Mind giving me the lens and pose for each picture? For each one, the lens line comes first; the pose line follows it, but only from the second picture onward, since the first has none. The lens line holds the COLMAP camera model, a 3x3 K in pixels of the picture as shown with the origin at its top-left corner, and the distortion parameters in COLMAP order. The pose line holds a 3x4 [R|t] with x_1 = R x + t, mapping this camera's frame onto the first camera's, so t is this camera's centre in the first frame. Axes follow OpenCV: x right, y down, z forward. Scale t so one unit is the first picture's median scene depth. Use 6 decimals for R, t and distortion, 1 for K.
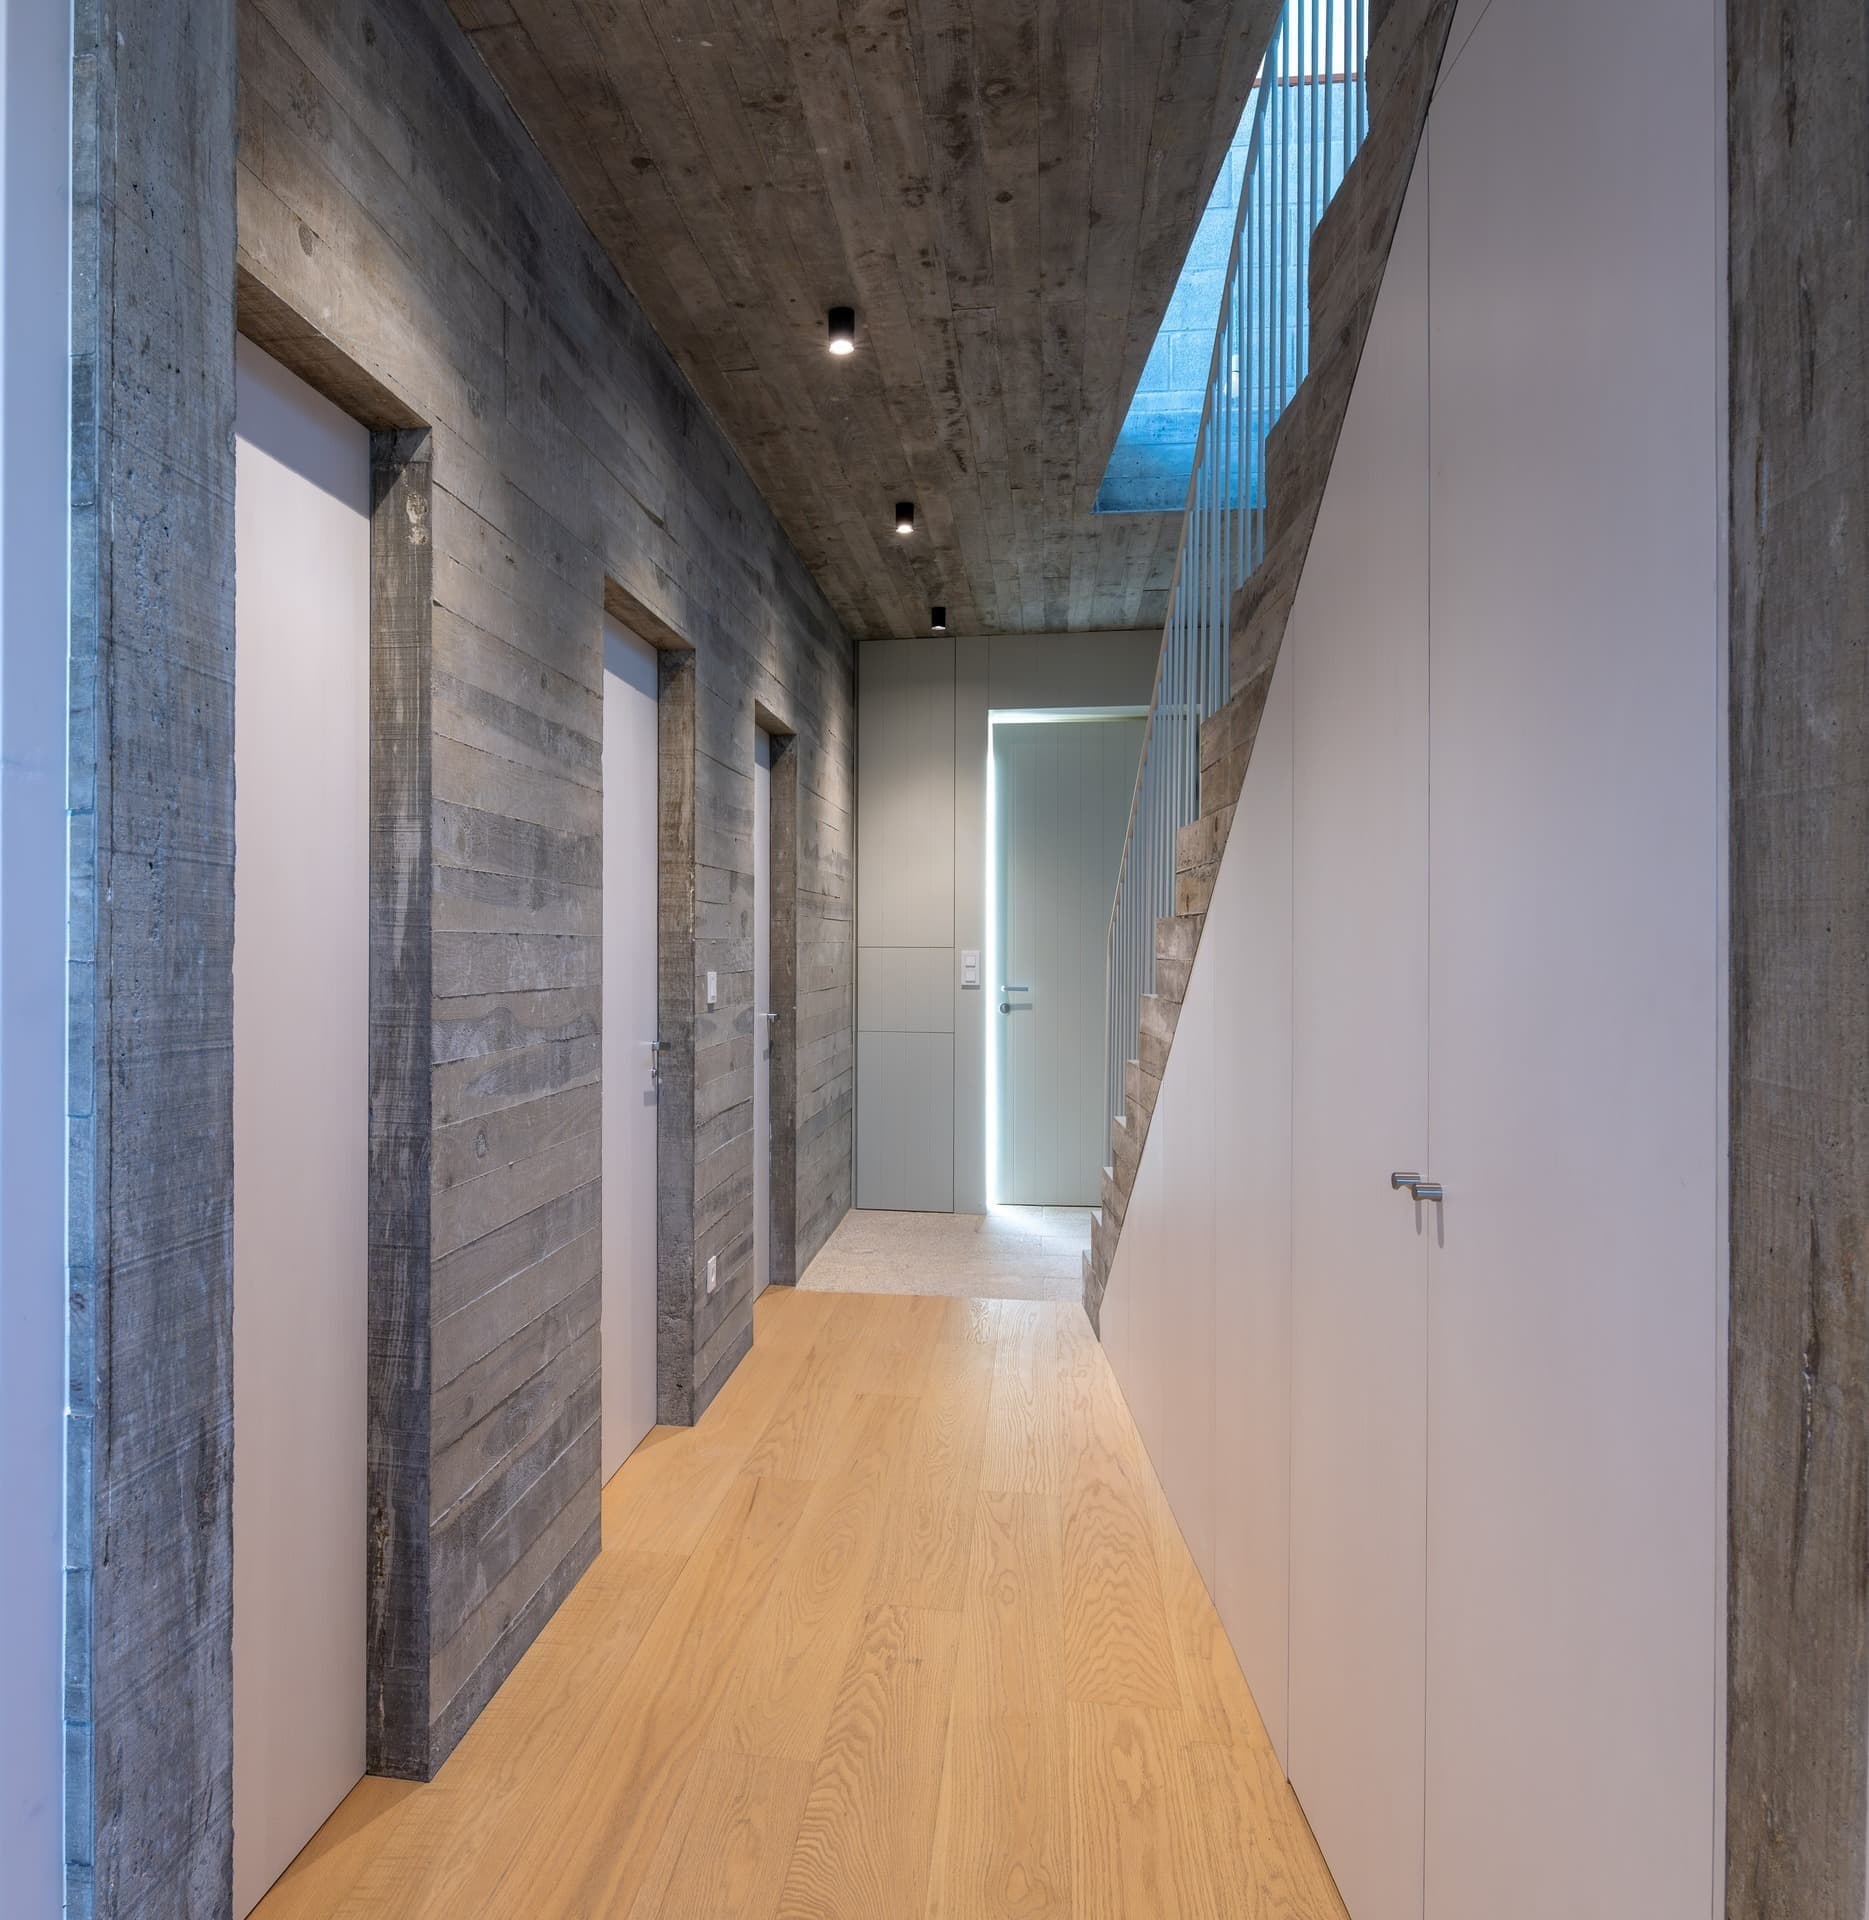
lens RADIAL K [[1895.7, 0, 934.5], [0, 1895.7, 960.0], [0, 0, 1]] dist [0.141509, 0.001479]
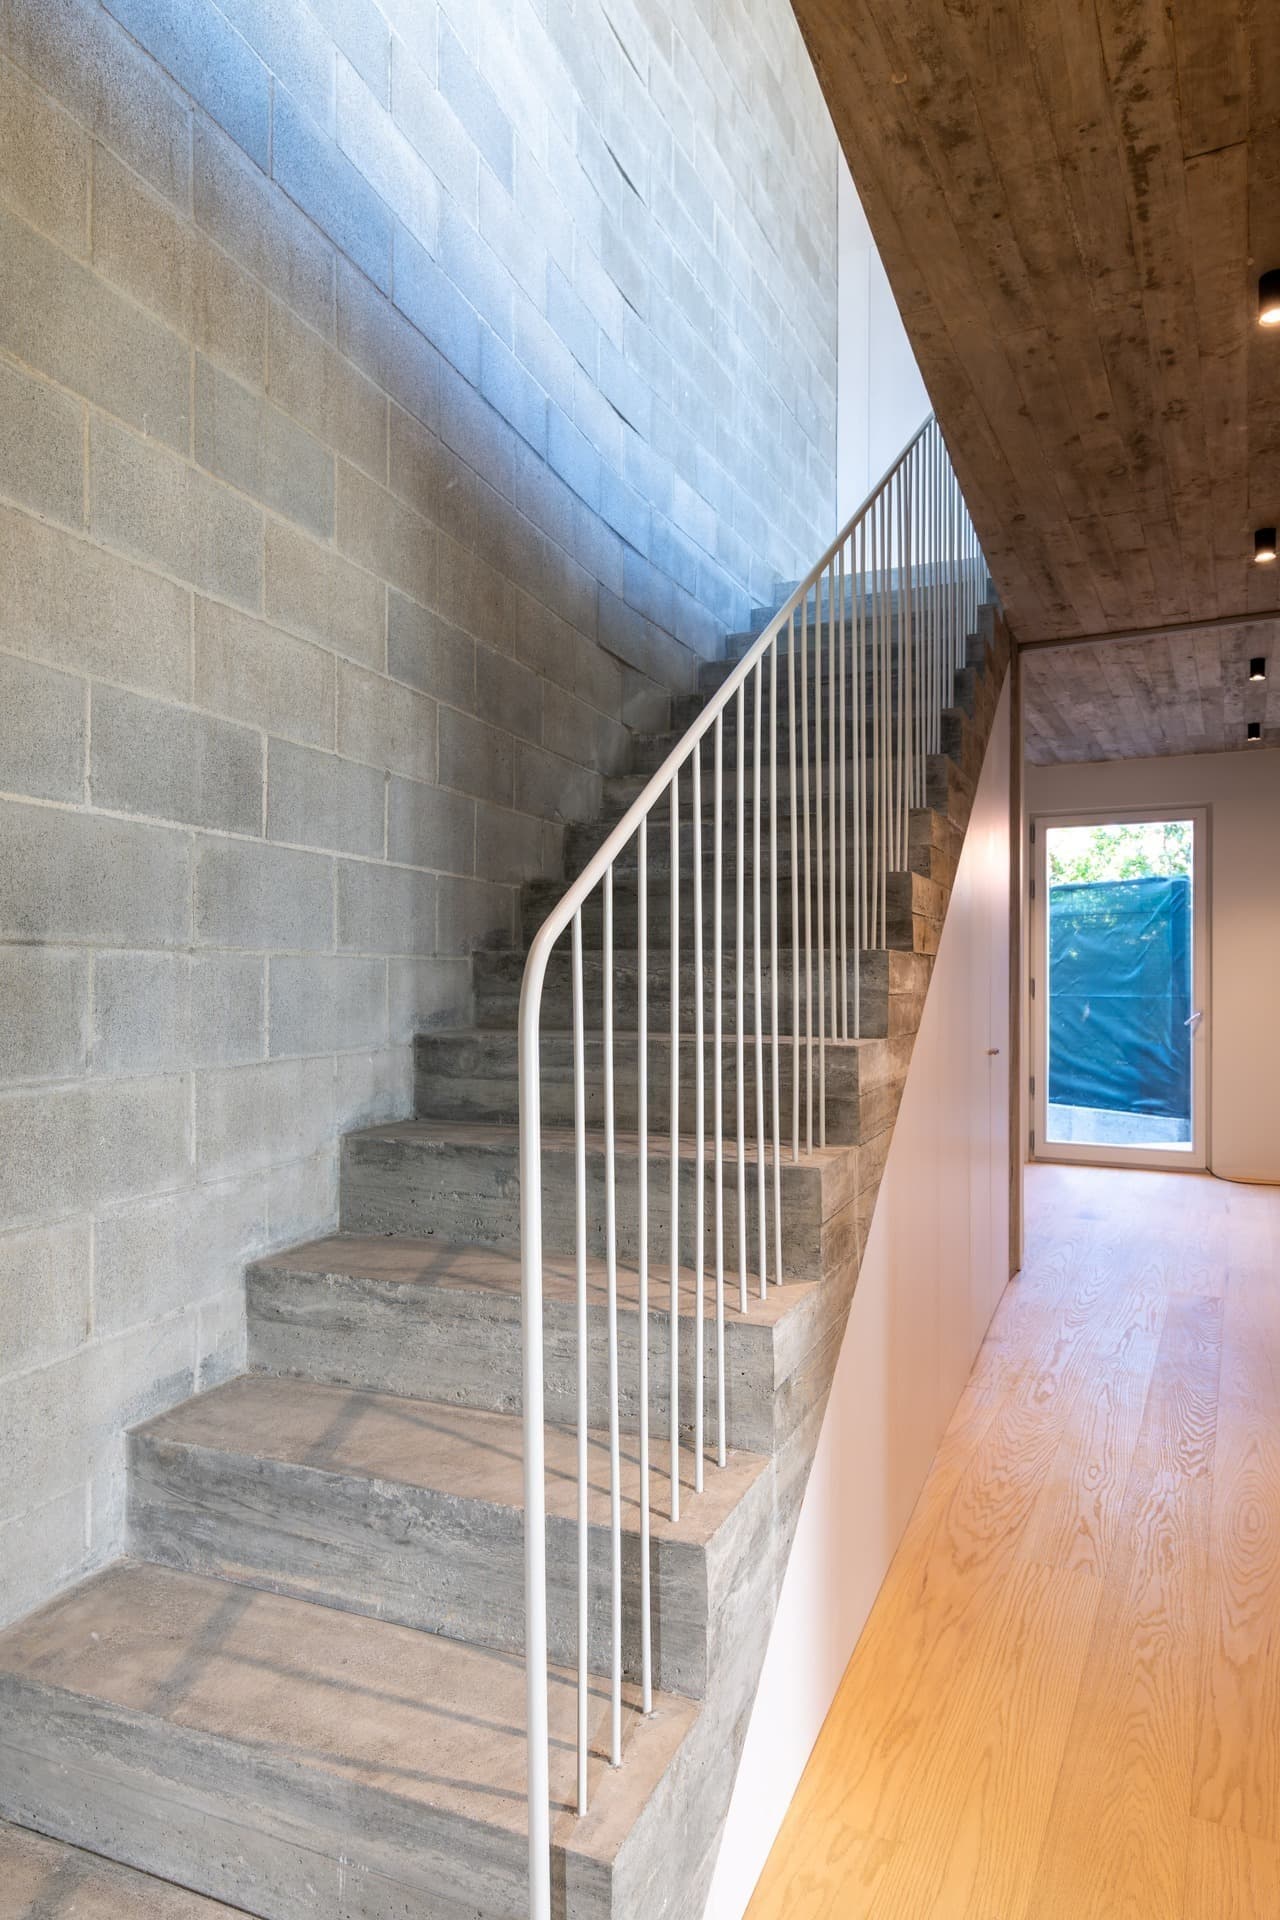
lens RADIAL K [[1271.8, 0, 640.0], [0, 1271.8, 960.0], [0, 0, 1]] dist [0.006269, 0.000282]
pose [[-0.930174, -0.004089, 0.367097, 0.006683], [-0.006040, 0.999973, -0.004165, -0.012860], [-0.367070, -0.006091, -0.930173, 1.513664]]
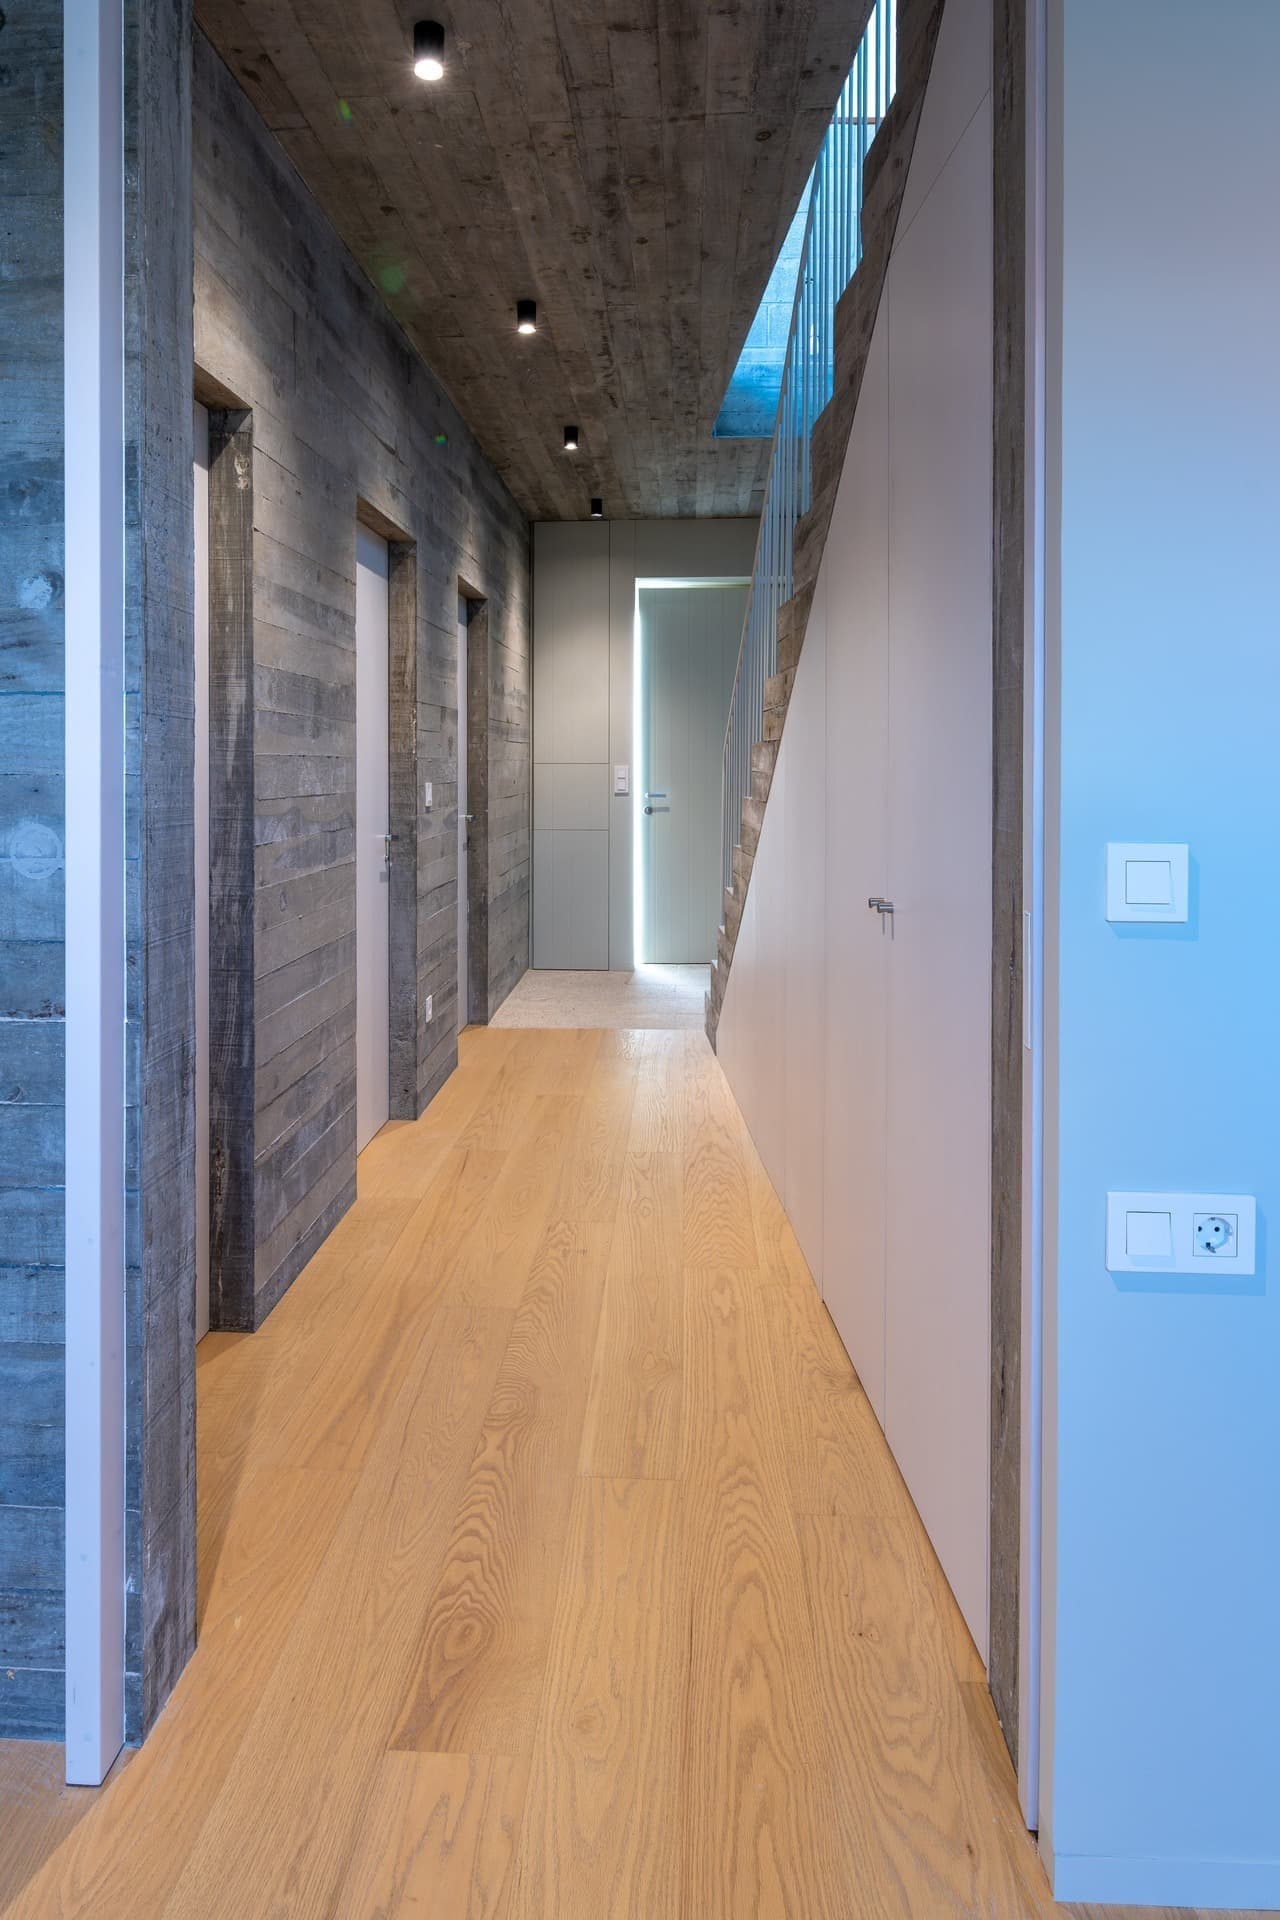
lens RADIAL K [[1628.8, 0, 567.2], [0, 1628.8, 959.8], [0, 0, 1]] dist [0.013751, 0.000266]
pose [[0.999873, -0.002367, -0.015789, -0.001558], [0.004141, 0.993553, 0.113289, 0.000777], [0.015419, -0.113340, 0.993437, -0.213862]]
